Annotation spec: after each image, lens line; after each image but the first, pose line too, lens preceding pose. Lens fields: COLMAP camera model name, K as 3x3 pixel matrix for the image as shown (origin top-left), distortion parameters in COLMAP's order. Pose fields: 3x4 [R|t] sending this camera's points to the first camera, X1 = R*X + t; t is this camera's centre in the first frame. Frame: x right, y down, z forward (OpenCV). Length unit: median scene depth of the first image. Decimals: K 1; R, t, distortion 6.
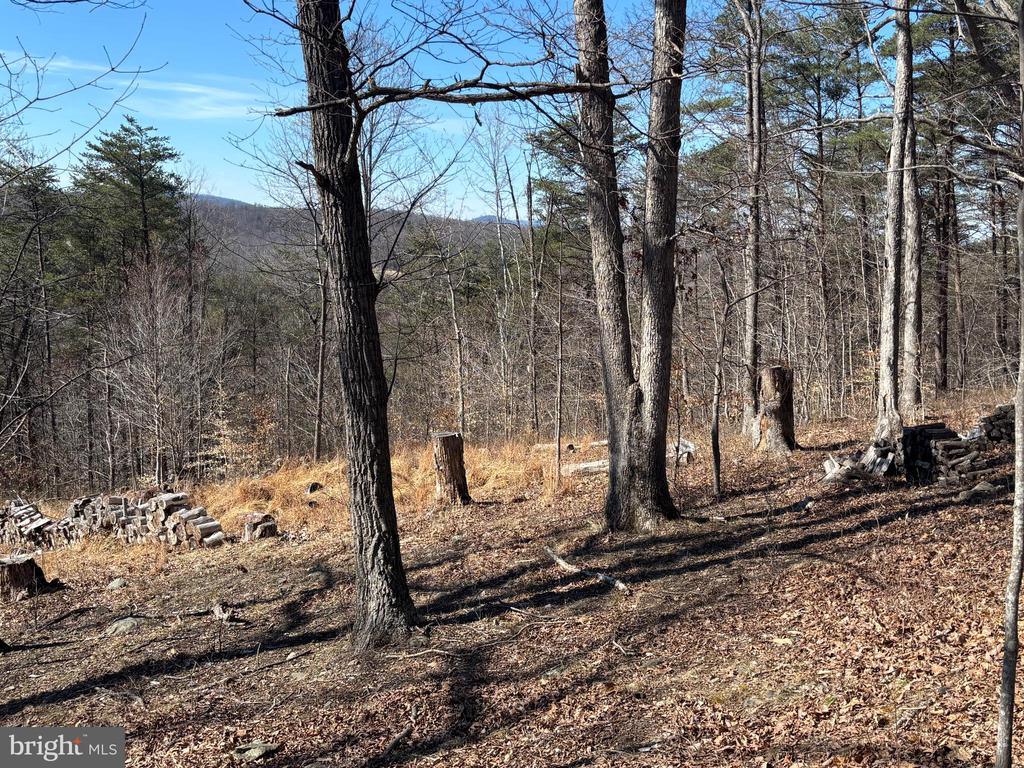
lens RADIAL K [[1089.9, 0, 498.5], [0, 1089.9, 384.6], [0, 0, 1]] dist [0.223253, -0.593921]
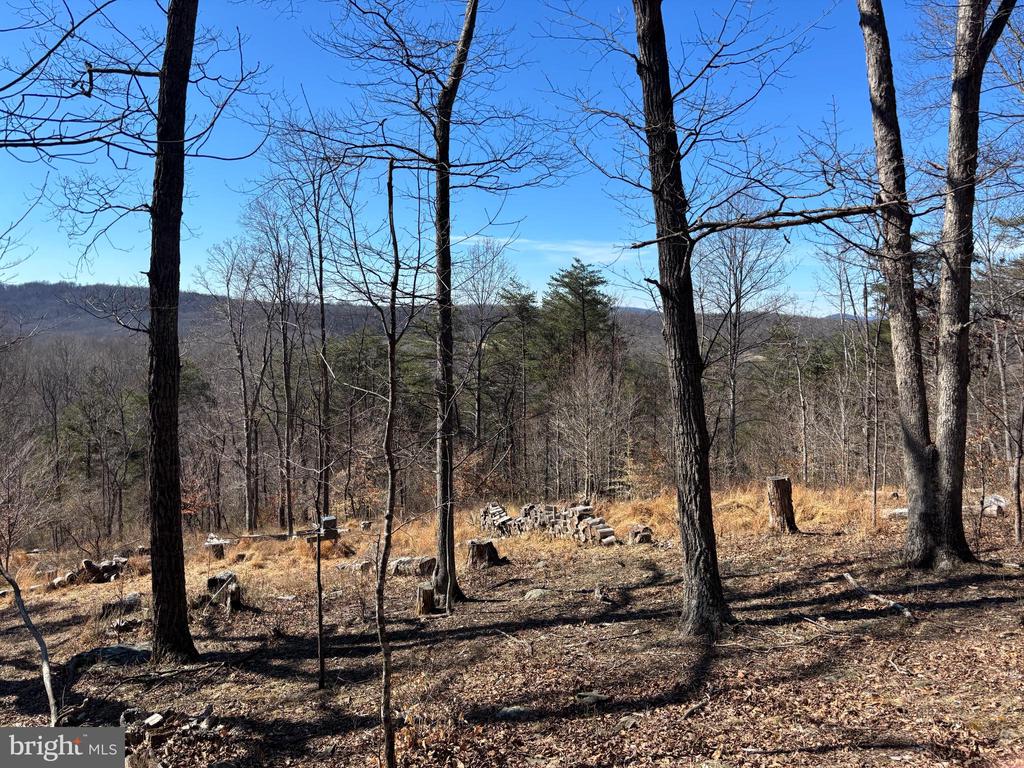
lens RADIAL K [[761.3, 0, 512.2], [0, 761.3, 375.6], [0, 0, 1]] dist [0.072732, -0.061280]
pose [[0.917333, 0.004897, -0.398090, 0.033101], [-0.035966, 0.996855, -0.070615, -0.000352], [0.396492, 0.079095, 0.914625, 0.023080]]
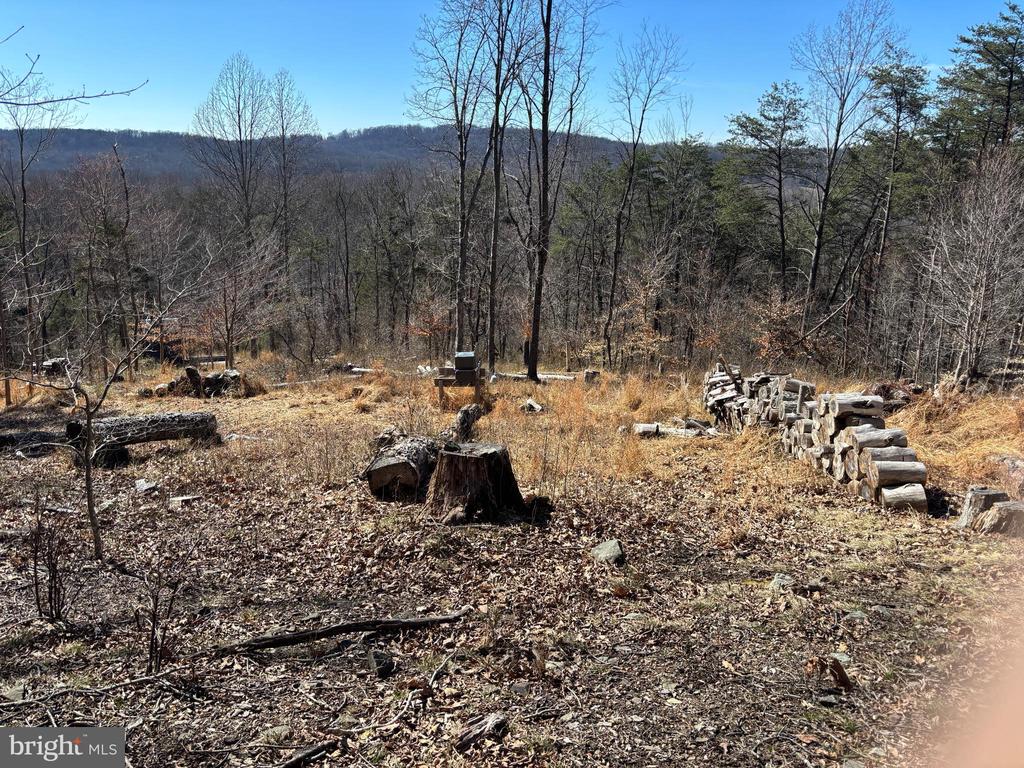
lens RADIAL K [[761.3, 0, 512.2], [0, 761.3, 375.6], [0, 0, 1]] dist [0.072732, -0.061280]
pose [[0.634413, 0.190574, -0.749134, -0.150732], [-0.110463, 0.981537, 0.156149, 0.064053], [0.765061, -0.016311, 0.643751, 0.846301]]
